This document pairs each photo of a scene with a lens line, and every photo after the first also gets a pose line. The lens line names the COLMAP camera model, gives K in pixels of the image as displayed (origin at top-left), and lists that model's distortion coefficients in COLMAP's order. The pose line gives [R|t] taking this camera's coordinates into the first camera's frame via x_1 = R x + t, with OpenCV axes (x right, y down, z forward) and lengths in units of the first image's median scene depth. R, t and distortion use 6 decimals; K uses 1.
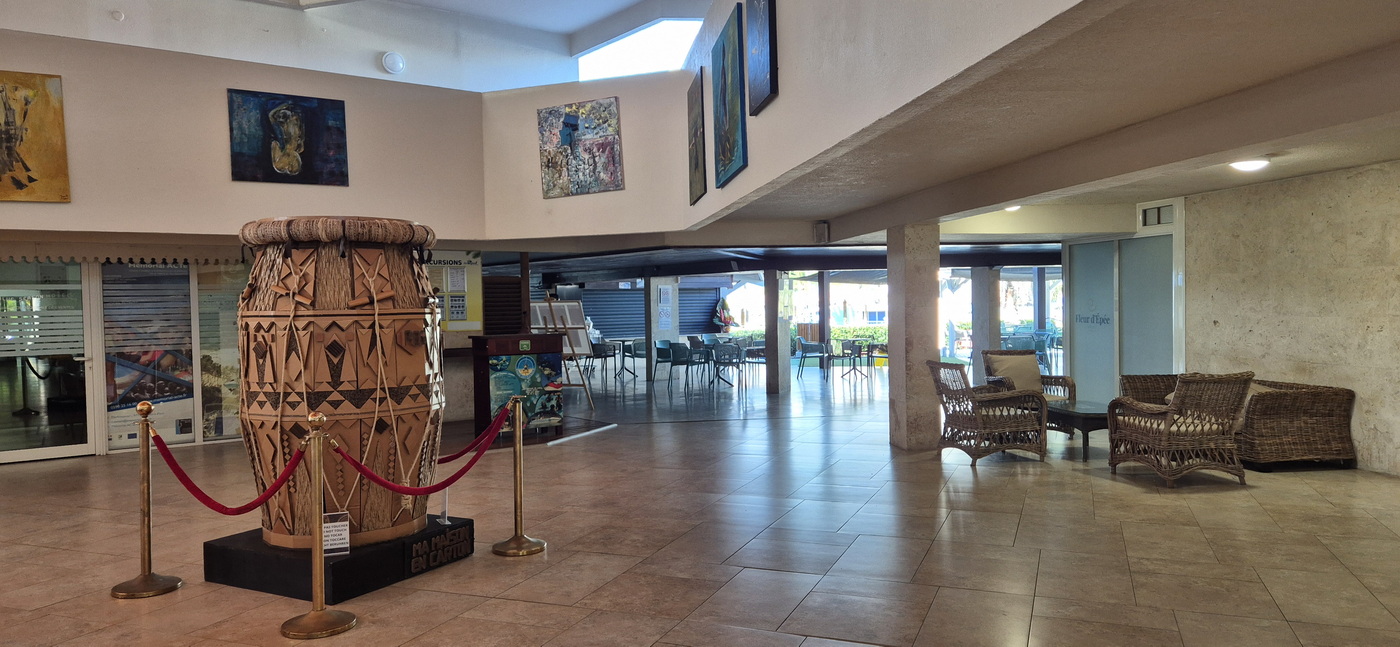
lens RADIAL K [[939.8, 0, 699.6], [0, 939.8, 325.6], [0, 0, 1]] dist [0.033748, 0.000486]
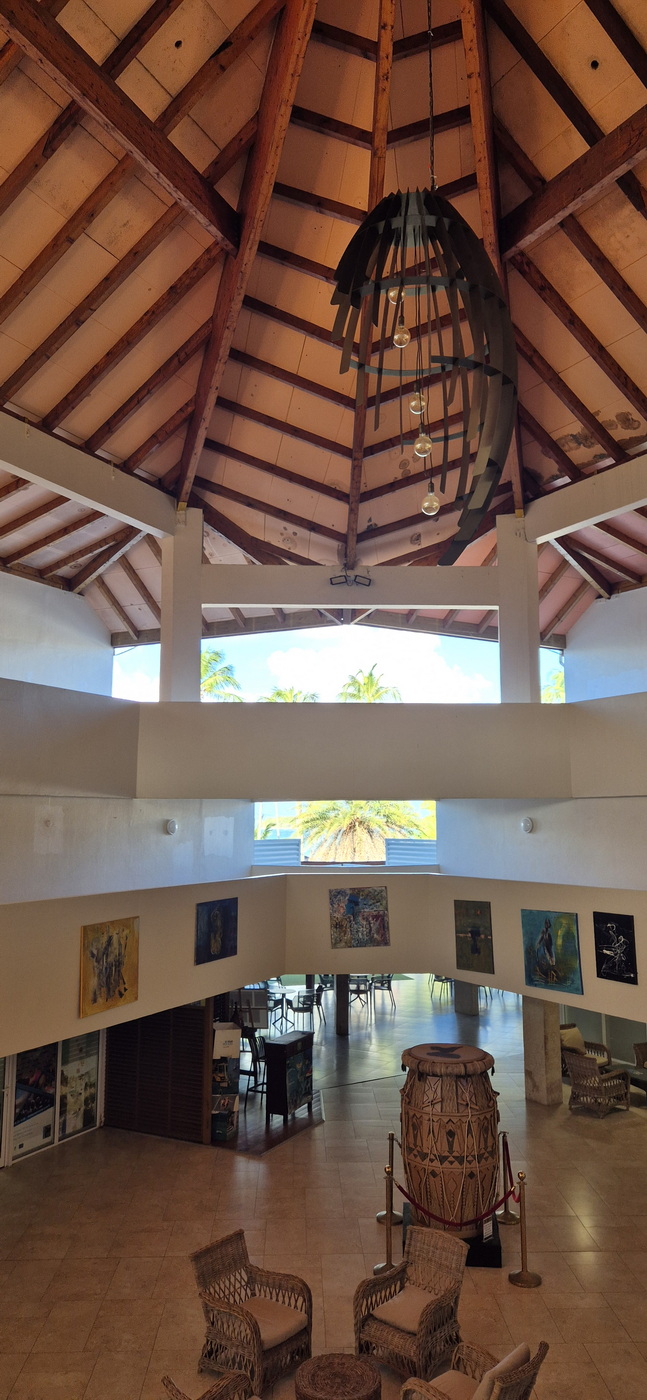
lens RADIAL K [[939.8, 0, 325.3], [0, 939.8, 697.2], [0, 0, 1]] dist [0.033748, 0.000486]
pose [[0.913246, 0.070914, 0.401190, -0.835980], [-0.005481, 0.986784, -0.161947, -0.296519], [-0.407372, 0.145699, 0.901565, -0.441611]]
